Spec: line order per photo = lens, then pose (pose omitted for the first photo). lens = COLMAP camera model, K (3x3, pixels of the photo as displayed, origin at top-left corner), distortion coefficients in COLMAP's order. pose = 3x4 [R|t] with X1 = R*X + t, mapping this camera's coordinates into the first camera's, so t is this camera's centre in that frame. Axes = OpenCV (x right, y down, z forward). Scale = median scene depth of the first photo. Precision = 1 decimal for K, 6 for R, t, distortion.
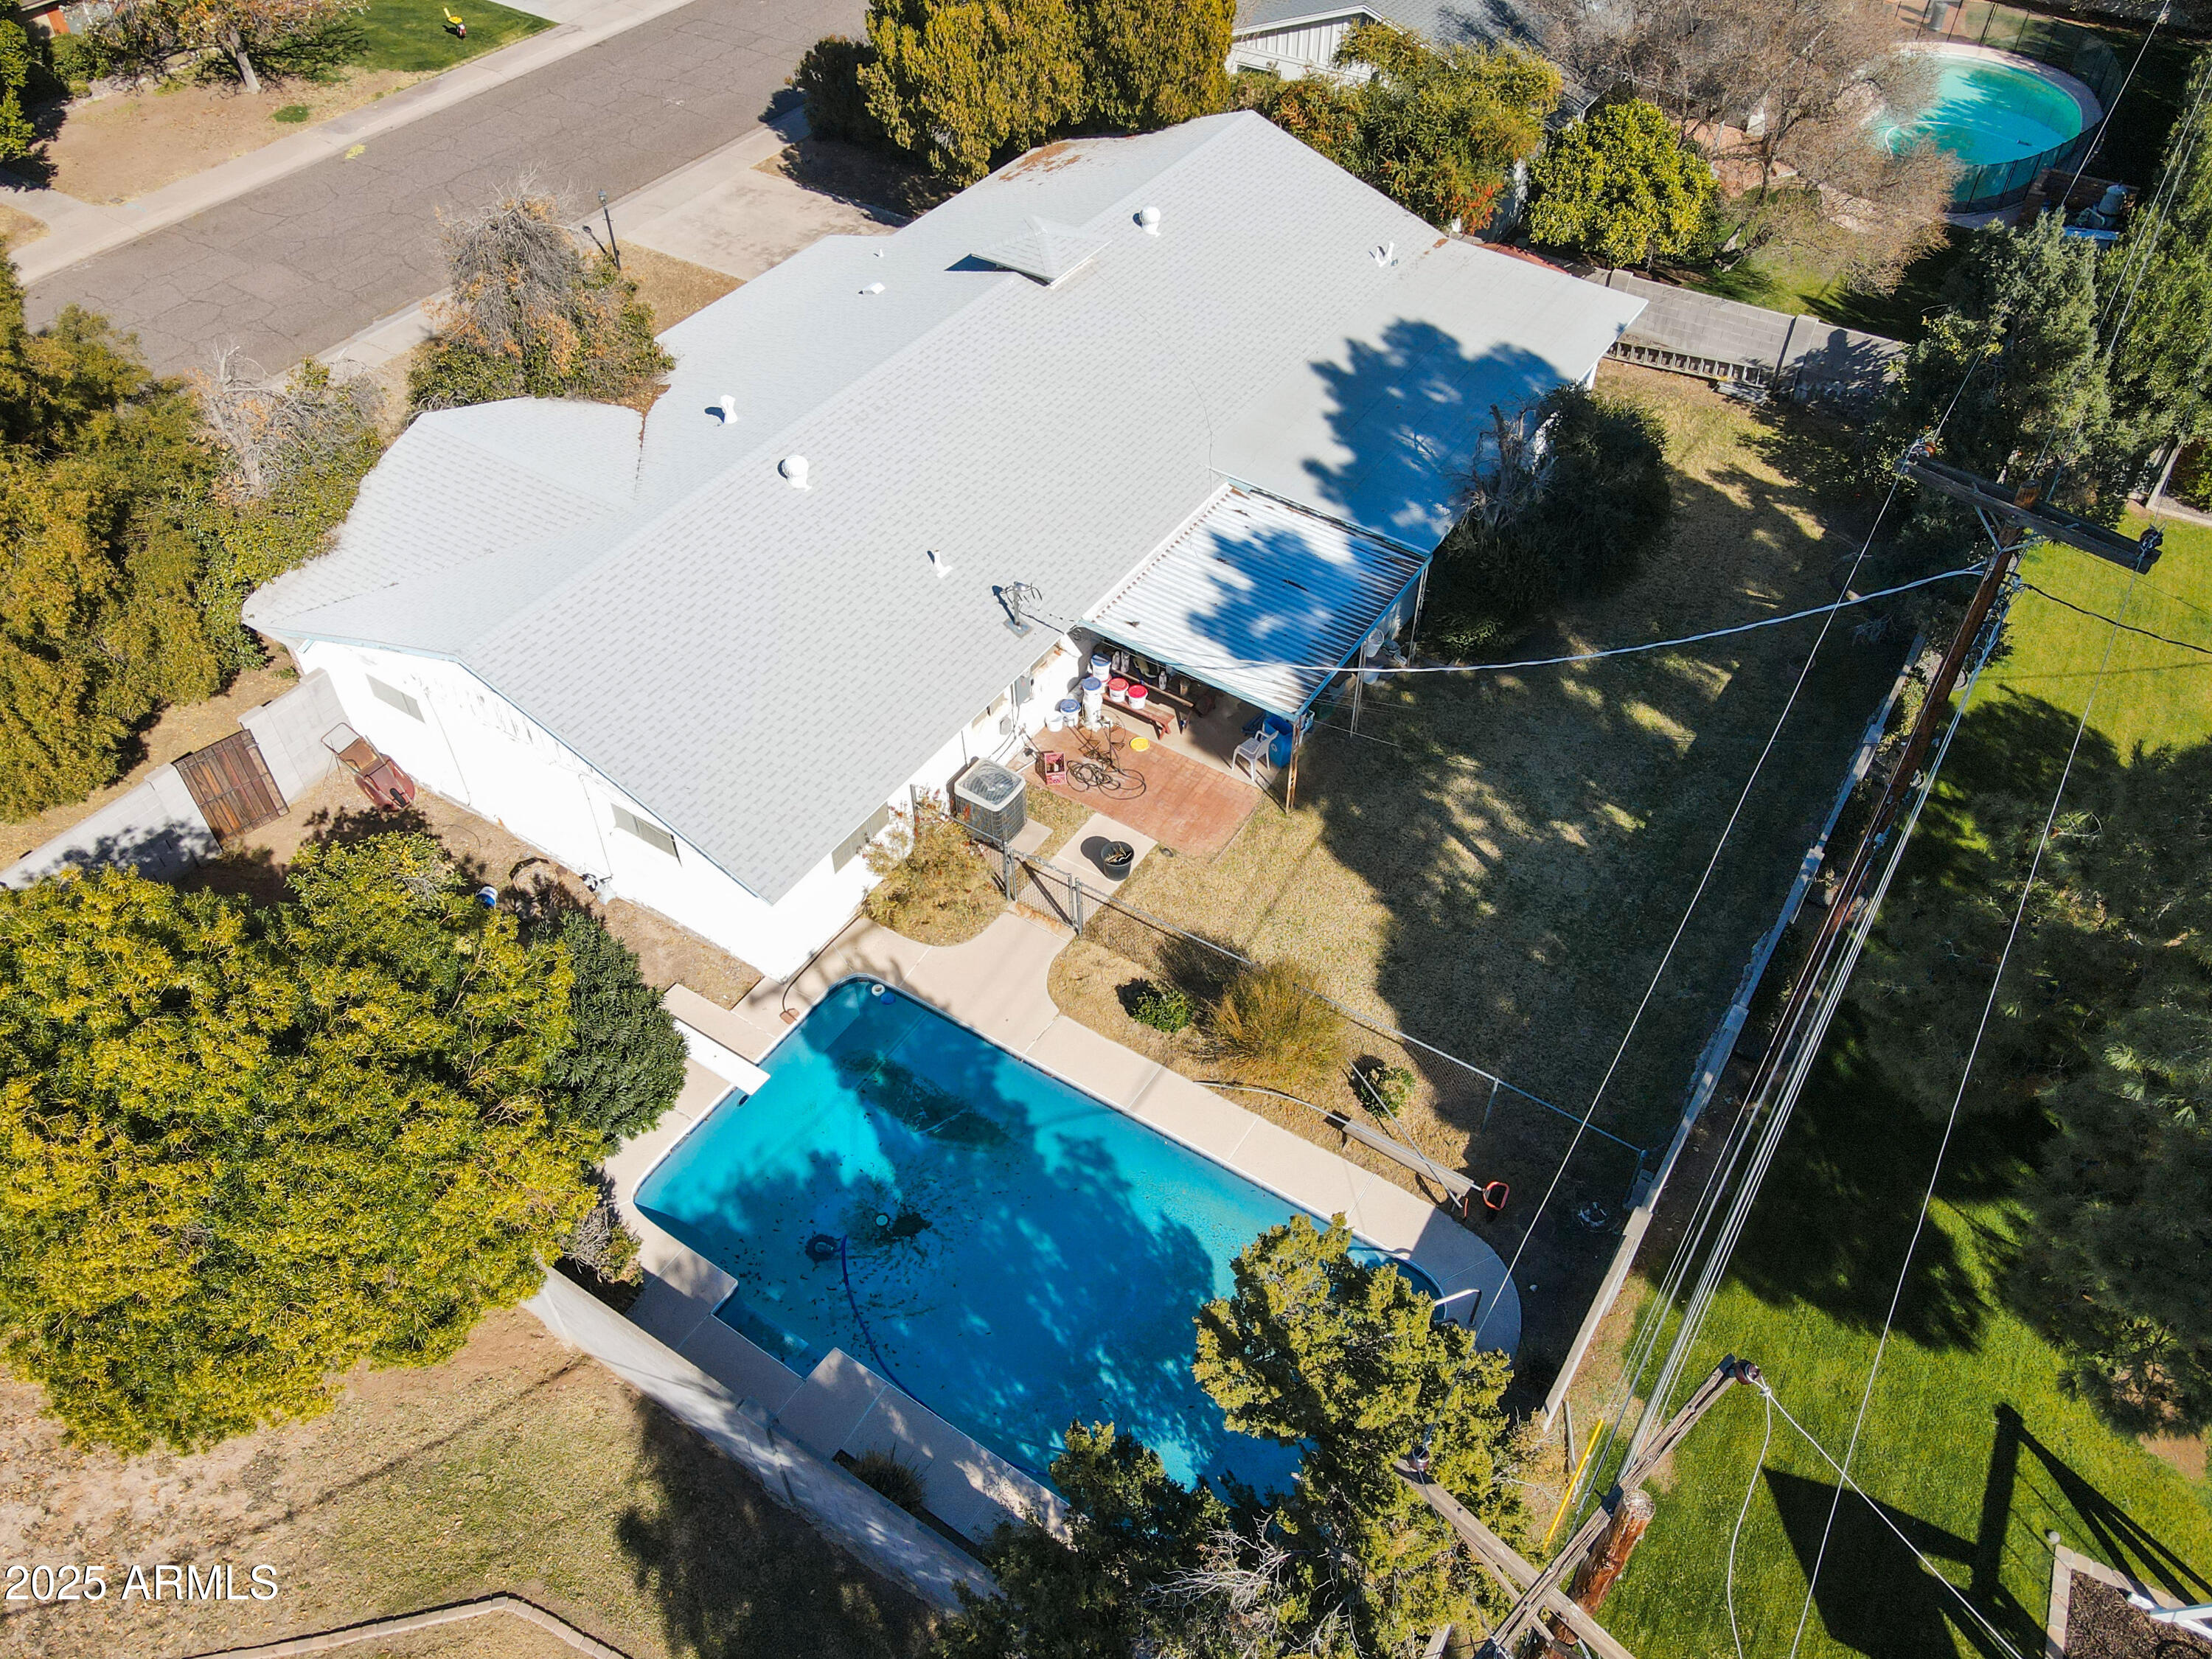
lens RADIAL K [[1623.8, 0, 1107.7], [0, 1623.8, 822.9], [0, 0, 1]] dist [0.004578, 0.019272]
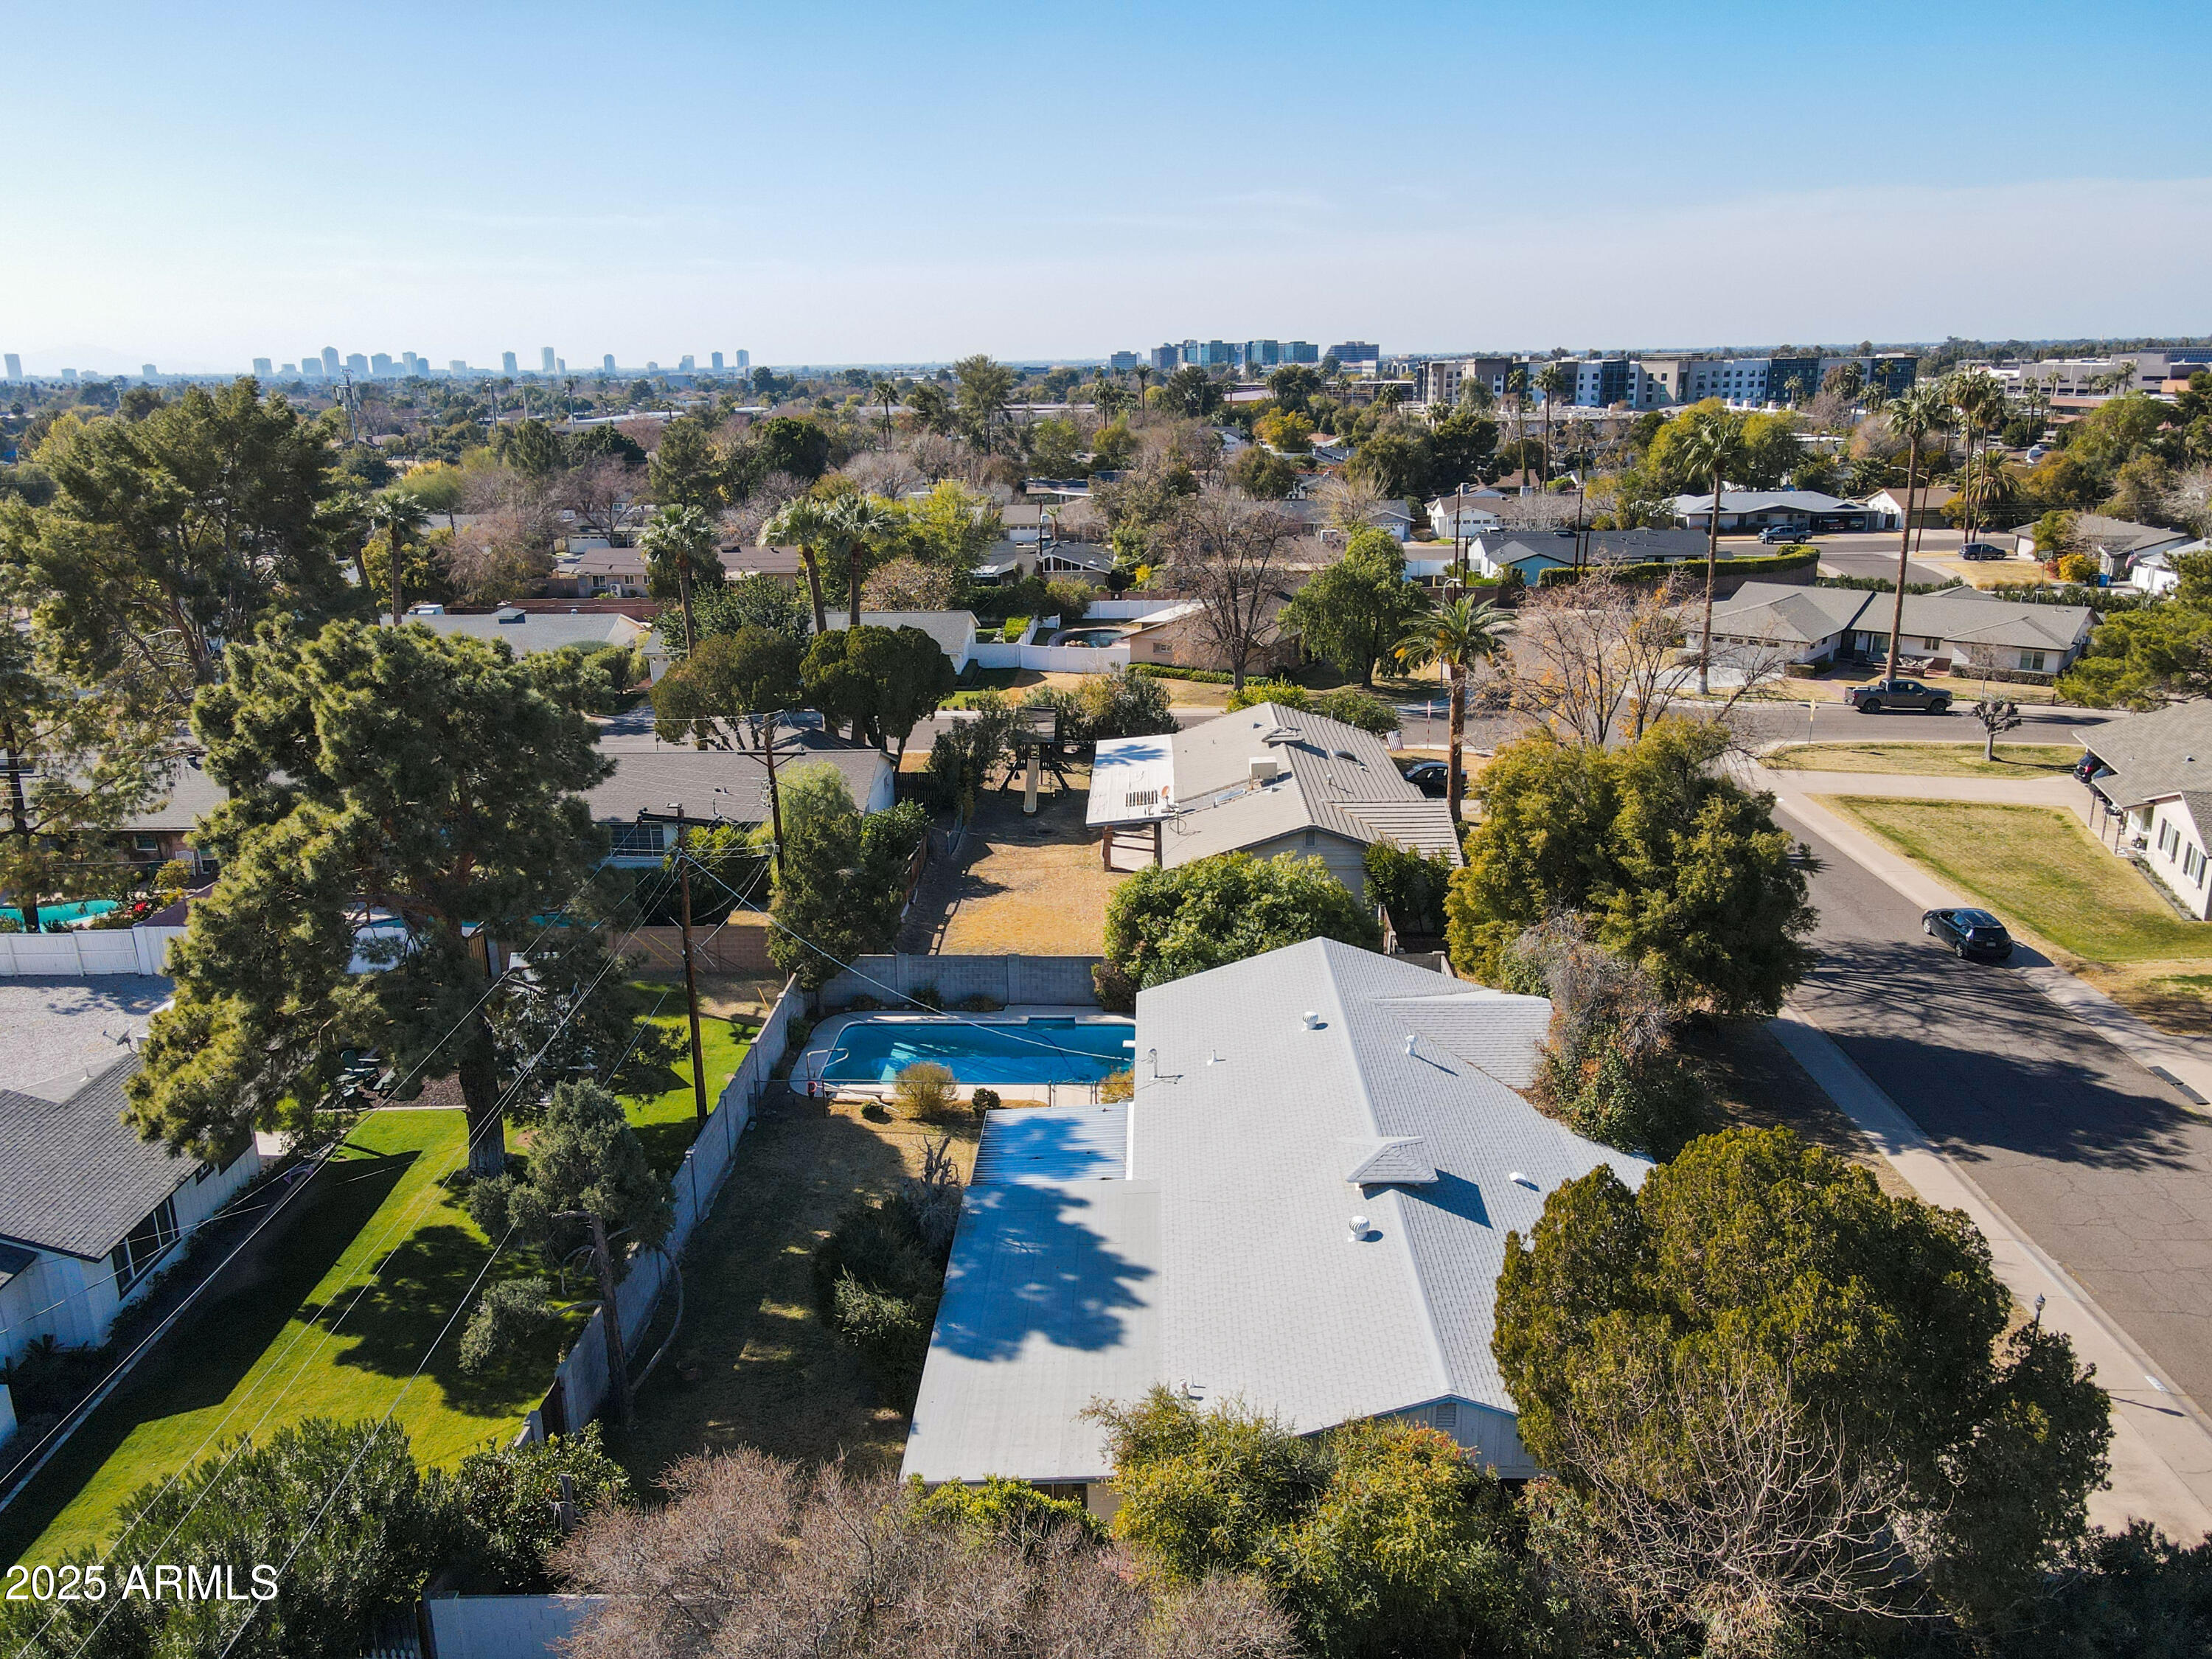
lens RADIAL K [[1623.8, 0, 1092.4], [0, 1623.8, 841.9], [0, 0, 1]] dist [0.004578, 0.019272]
pose [[-0.855554, 0.169087, -0.489323, 0.705590], [-0.349967, 0.507614, 0.787306, -1.392921], [0.381511, 0.844830, -0.375117, 1.252572]]
